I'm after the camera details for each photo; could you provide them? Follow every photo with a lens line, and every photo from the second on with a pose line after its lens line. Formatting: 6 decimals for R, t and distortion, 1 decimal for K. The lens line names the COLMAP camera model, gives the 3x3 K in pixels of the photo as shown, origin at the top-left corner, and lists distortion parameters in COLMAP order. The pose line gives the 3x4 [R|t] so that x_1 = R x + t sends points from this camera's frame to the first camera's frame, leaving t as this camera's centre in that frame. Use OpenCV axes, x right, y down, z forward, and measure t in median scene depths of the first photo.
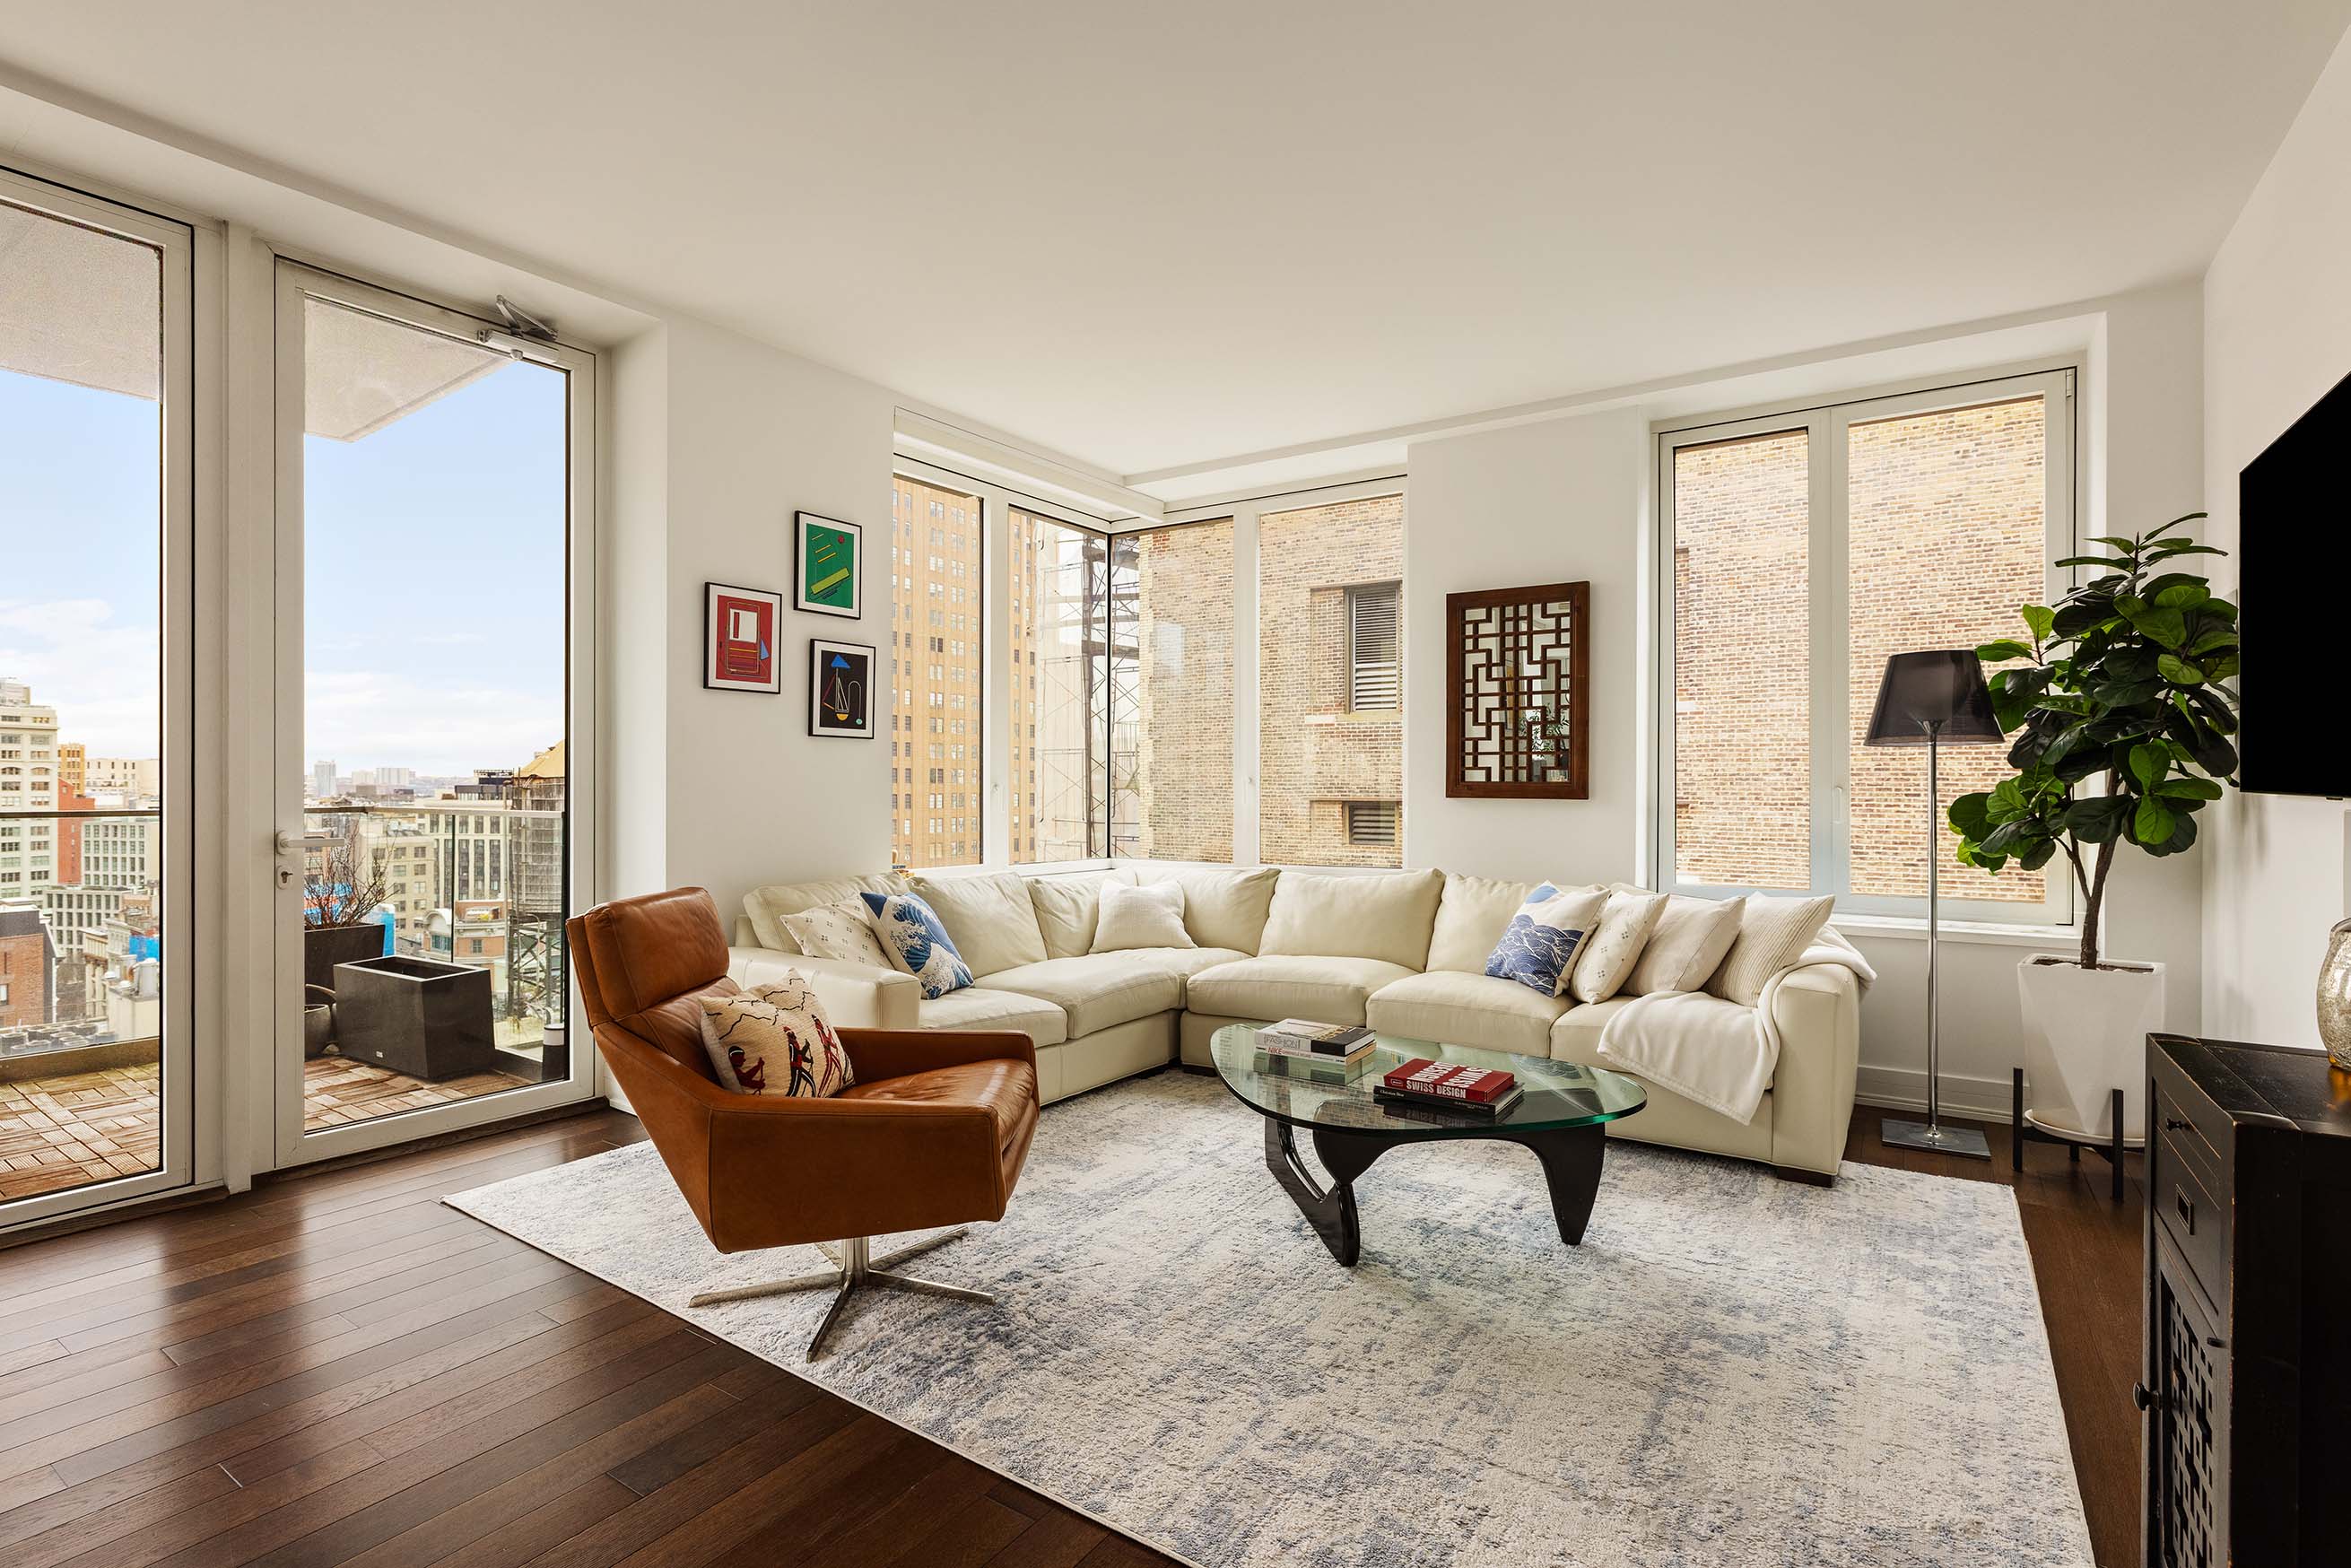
lens RADIAL K [[1108.9, 0, 1177.9], [0, 1108.9, 787.2], [0, 0, 1]] dist [-0.002567, 0.001713]
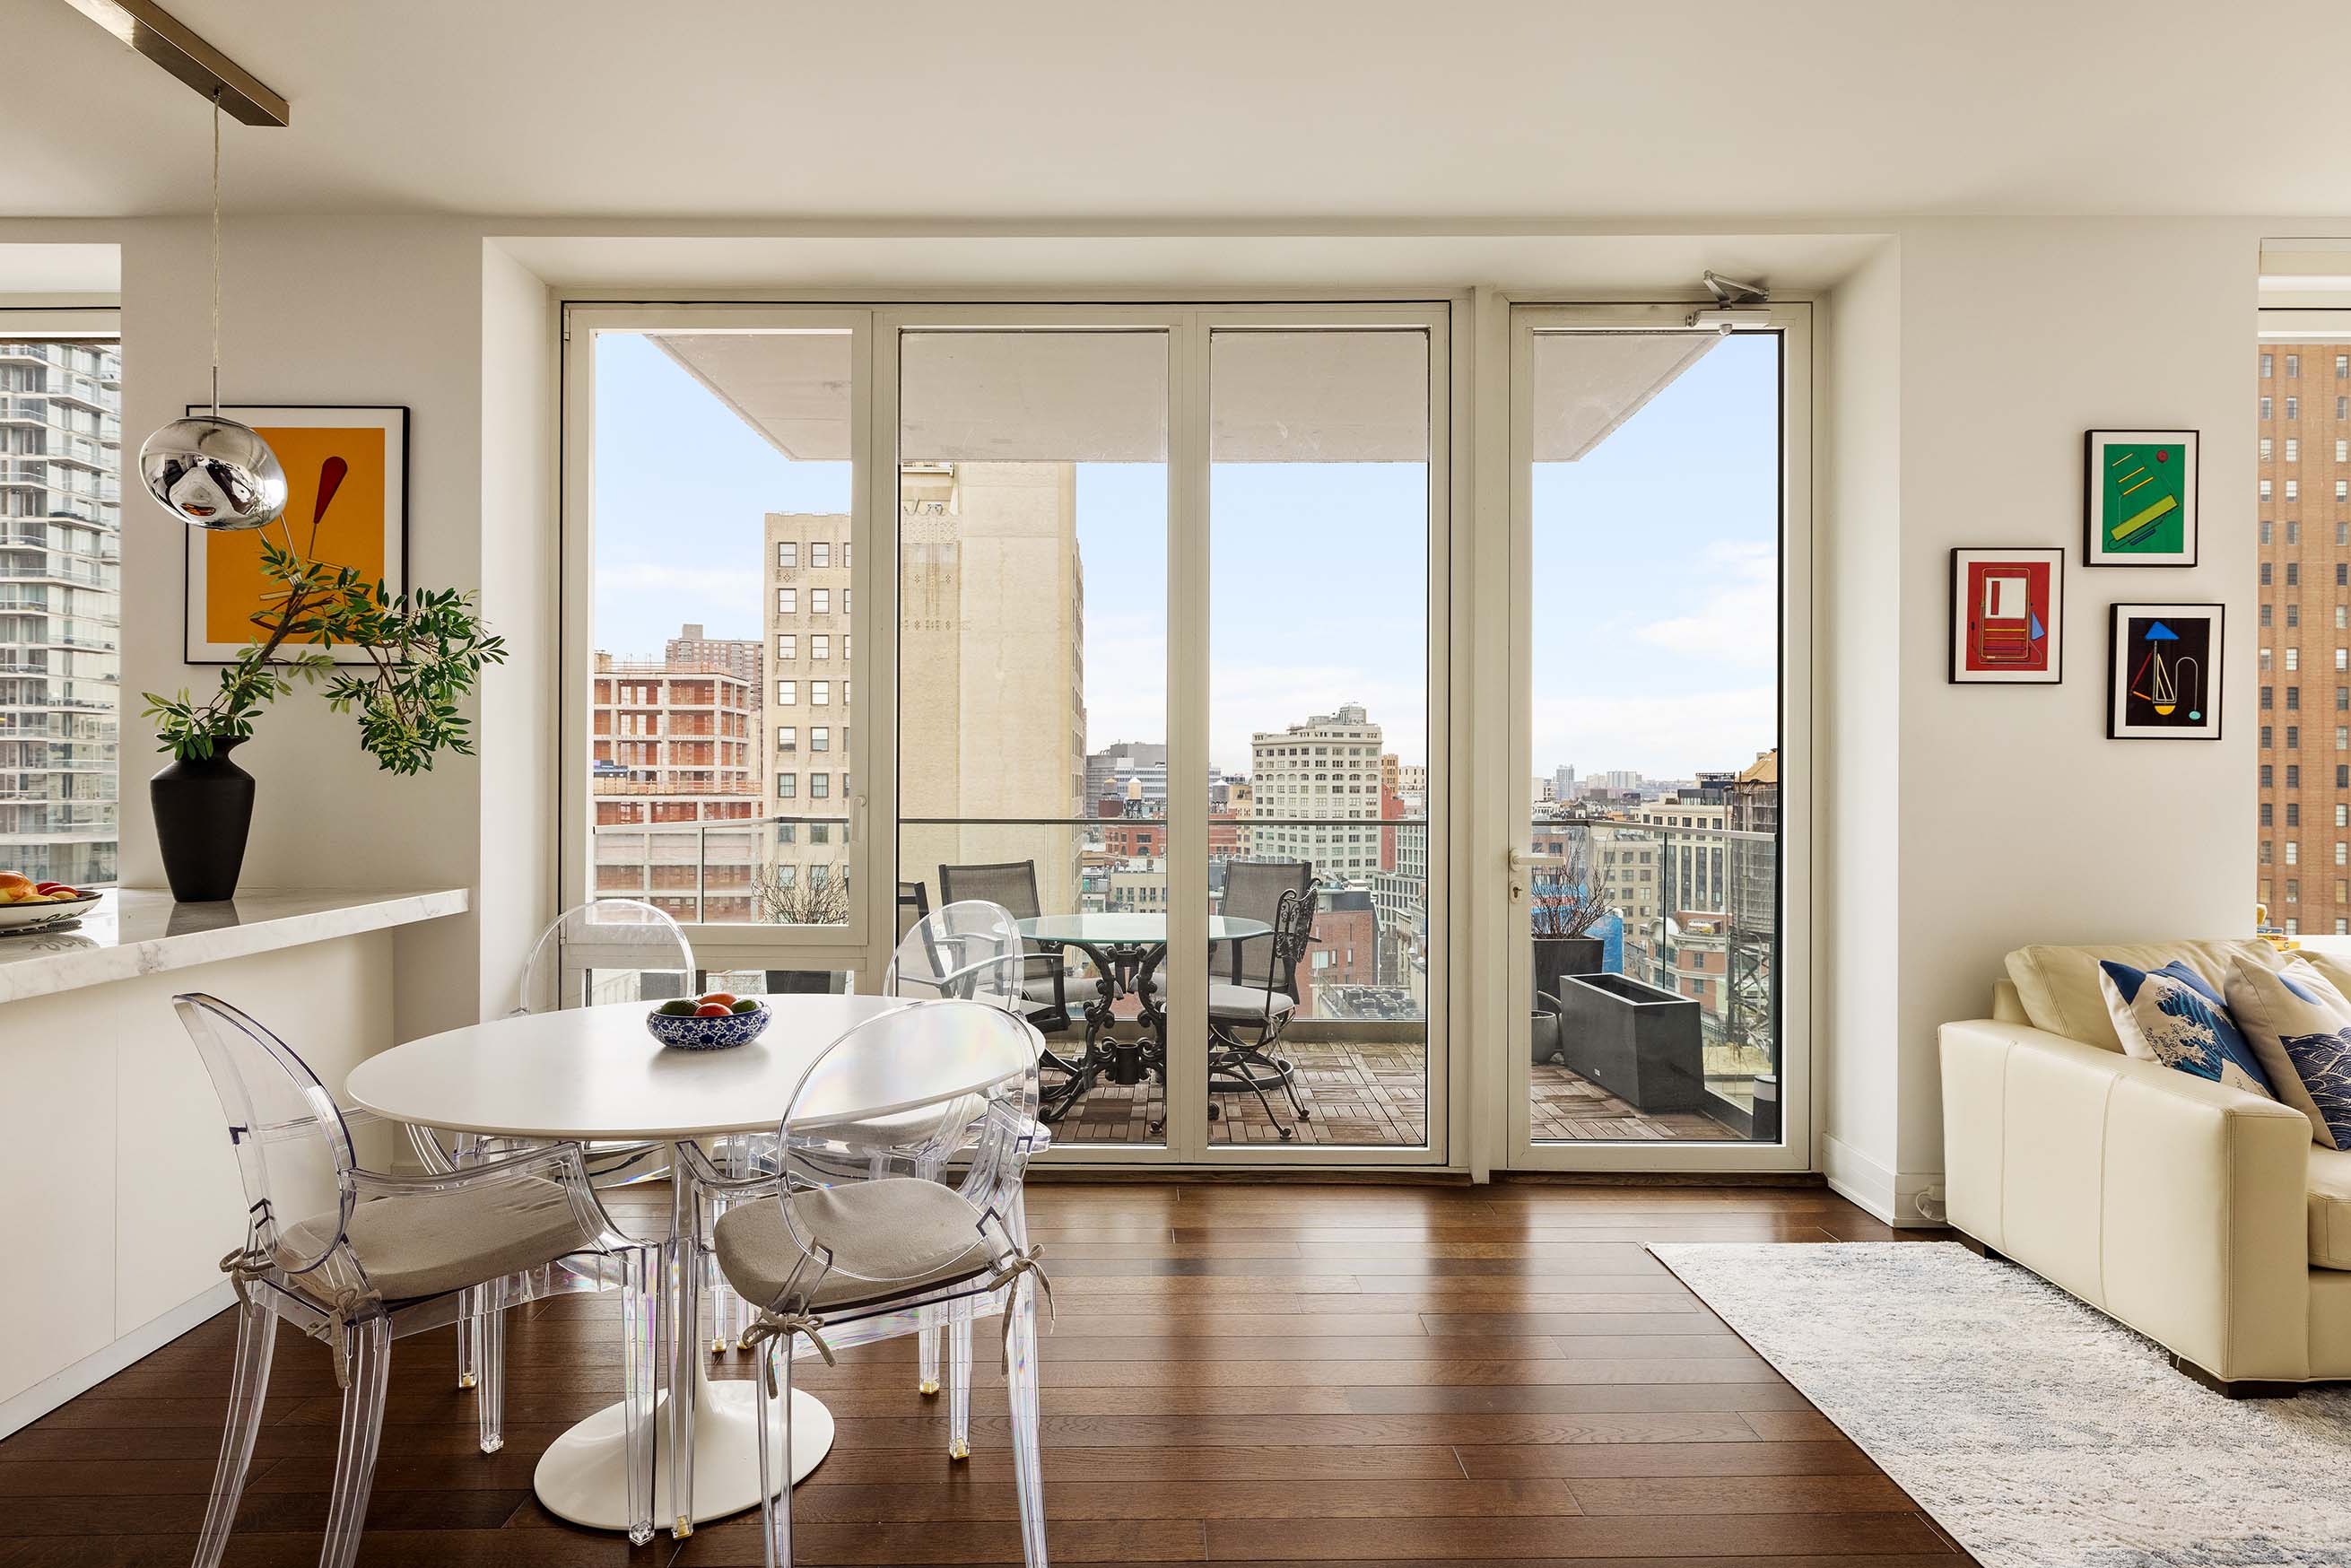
lens RADIAL K [[1277.8, 0, 1155.1], [0, 1277.8, 781.5], [0, 0, 1]] dist [-0.000894, -0.001307]
pose [[0.567833, -0.002637, -0.823140, -0.003306], [-0.003821, 0.999976, -0.005839, -0.012677], [0.823135, 0.006461, 0.567809, 0.025255]]
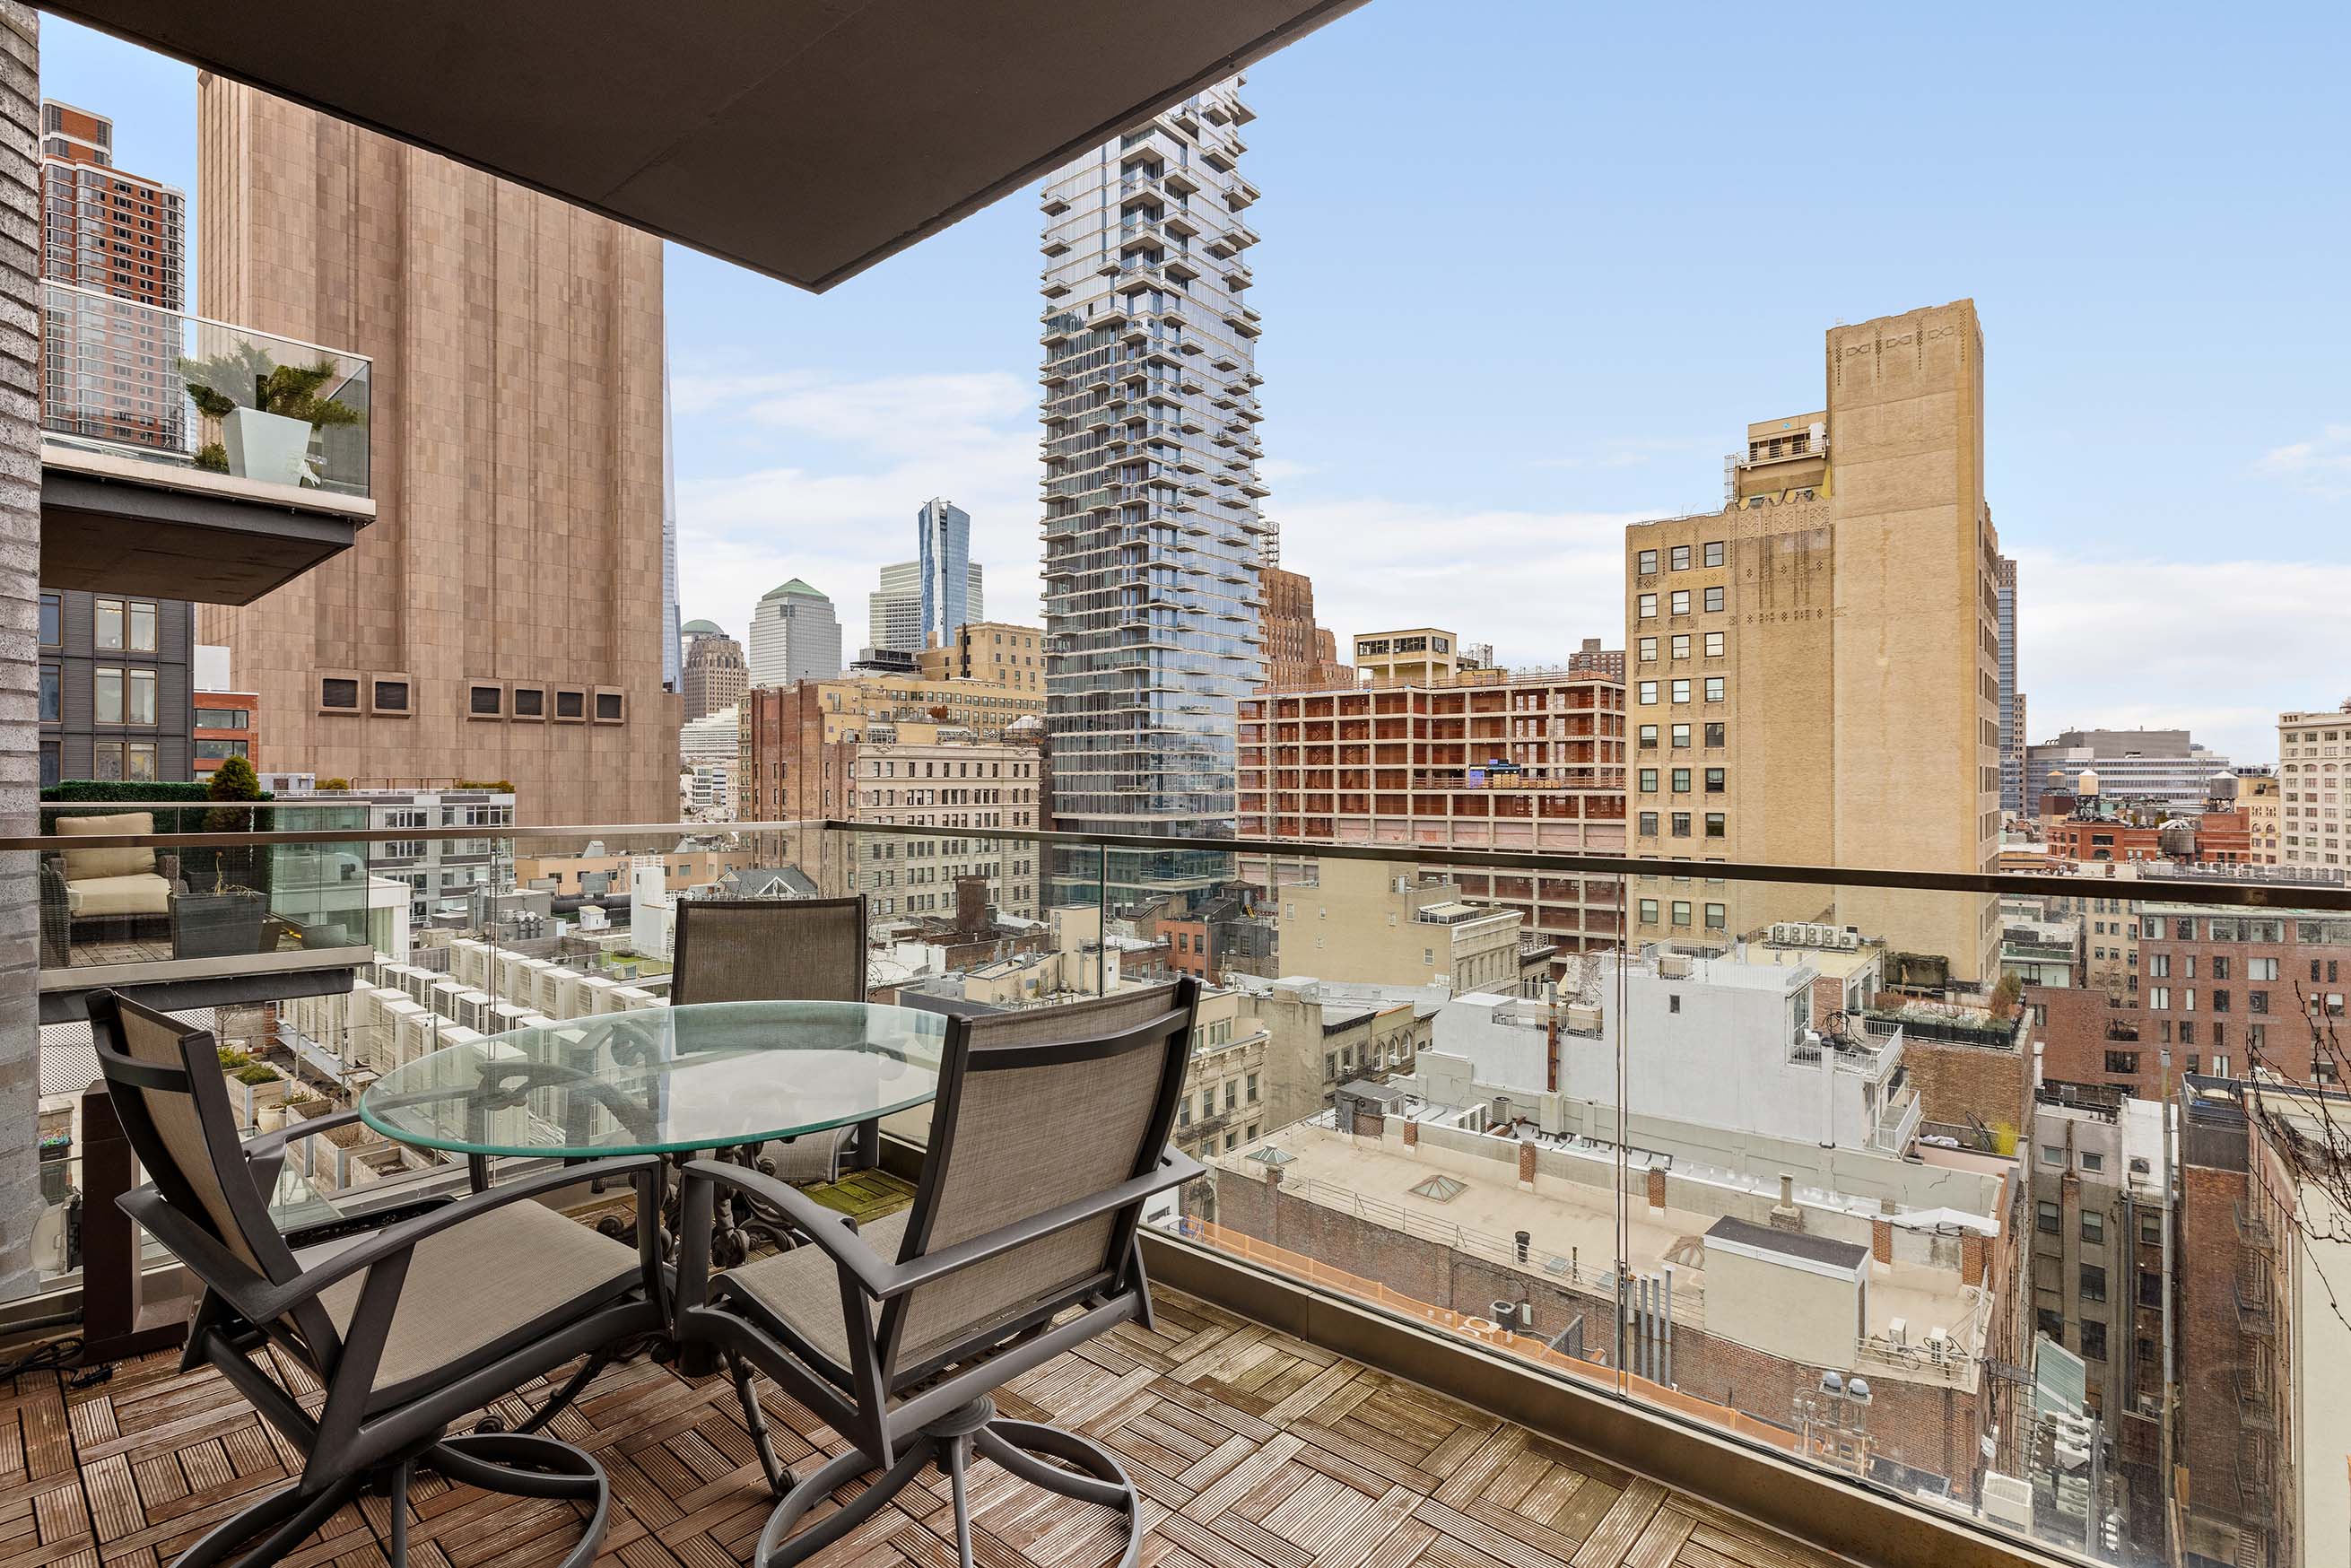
lens RADIAL K [[1108.9, 0, 1191.9], [0, 1108.9, 779.4], [0, 0, 1]] dist [-0.002567, 0.001713]
pose [[-0.103010, -0.002897, -0.994676, -0.657679], [-0.001307, 0.999995, -0.002777, 0.004509], [0.994679, 0.001014, -0.103013, 0.984631]]
